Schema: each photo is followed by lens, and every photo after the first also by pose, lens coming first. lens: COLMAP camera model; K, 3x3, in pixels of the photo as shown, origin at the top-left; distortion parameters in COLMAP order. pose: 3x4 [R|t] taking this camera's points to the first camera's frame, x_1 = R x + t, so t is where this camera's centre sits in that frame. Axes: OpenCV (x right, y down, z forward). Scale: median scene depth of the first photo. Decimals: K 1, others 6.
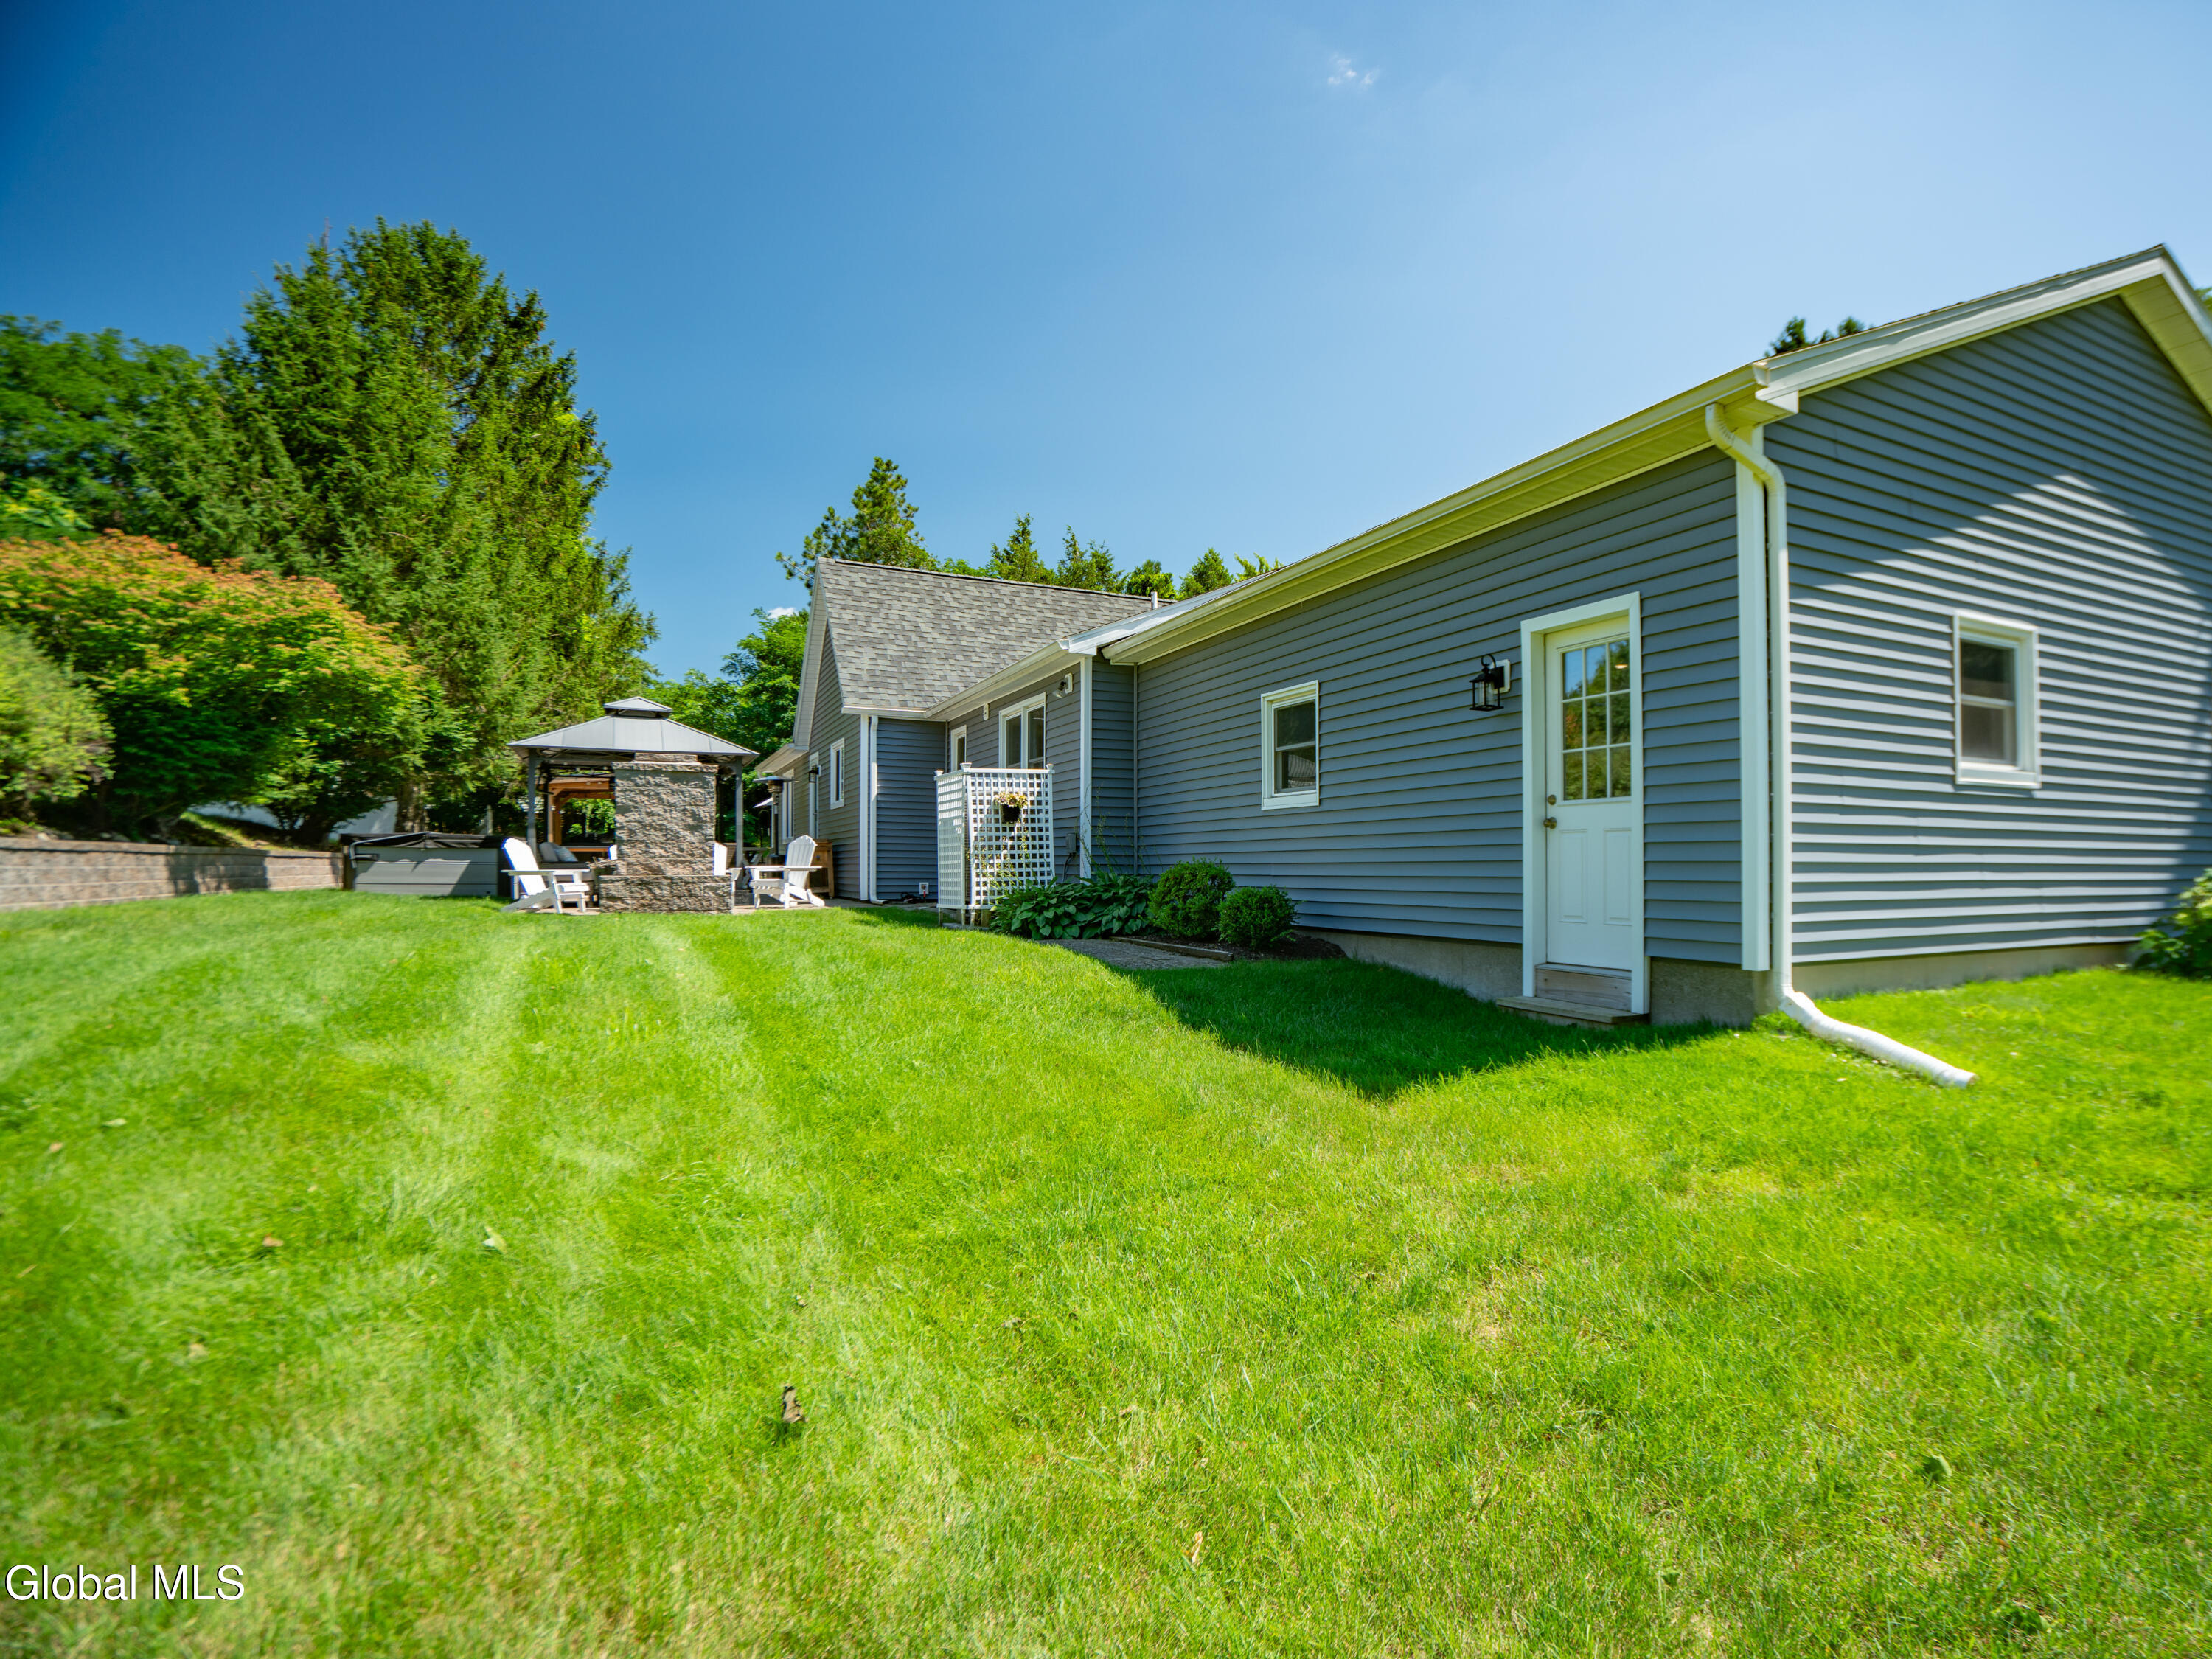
lens RADIAL K [[1006.1, 0, 1106.1], [0, 1006.1, 809.7], [0, 0, 1]] dist [-0.020019, -0.000271]
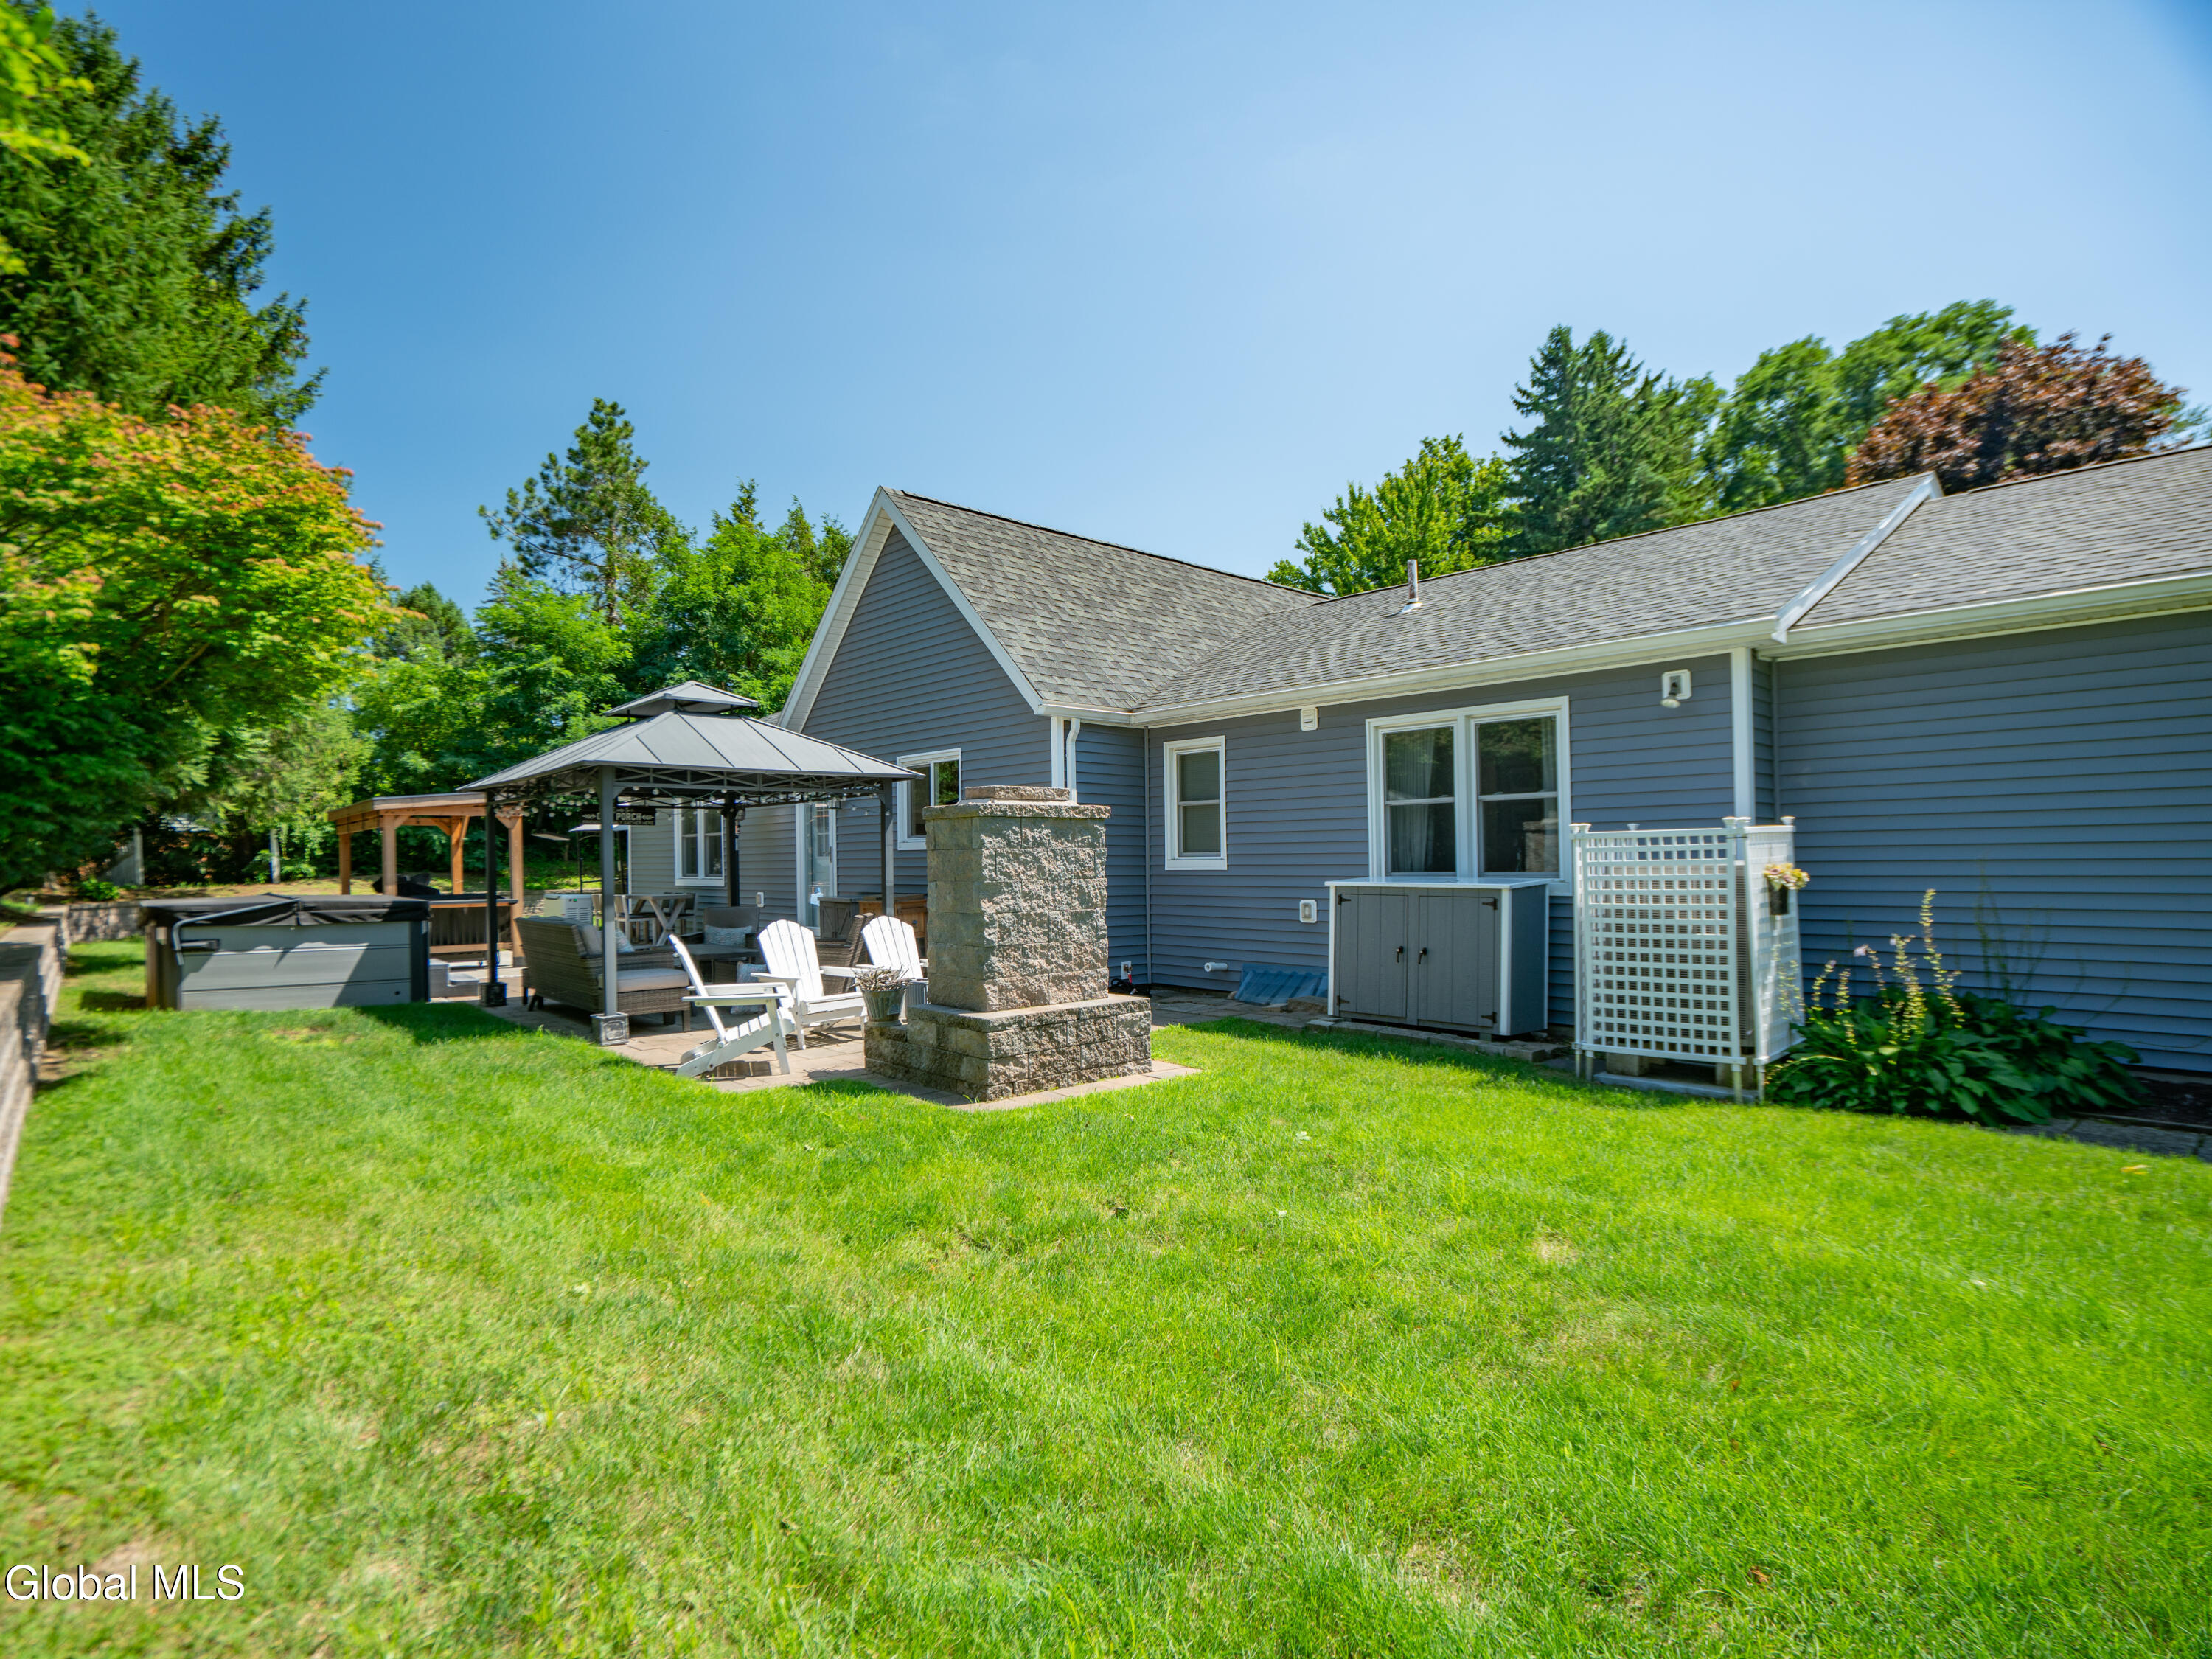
lens RADIAL K [[1133.5, 0, 1105.7], [0, 1133.5, 823.1], [0, 0, 1]] dist [-0.015595, 0.003652]
pose [[0.980146, -0.002603, 0.198261, -0.359299], [0.002296, 0.999996, 0.001776, -0.024974], [-0.198265, -0.001285, 0.980148, 0.250262]]
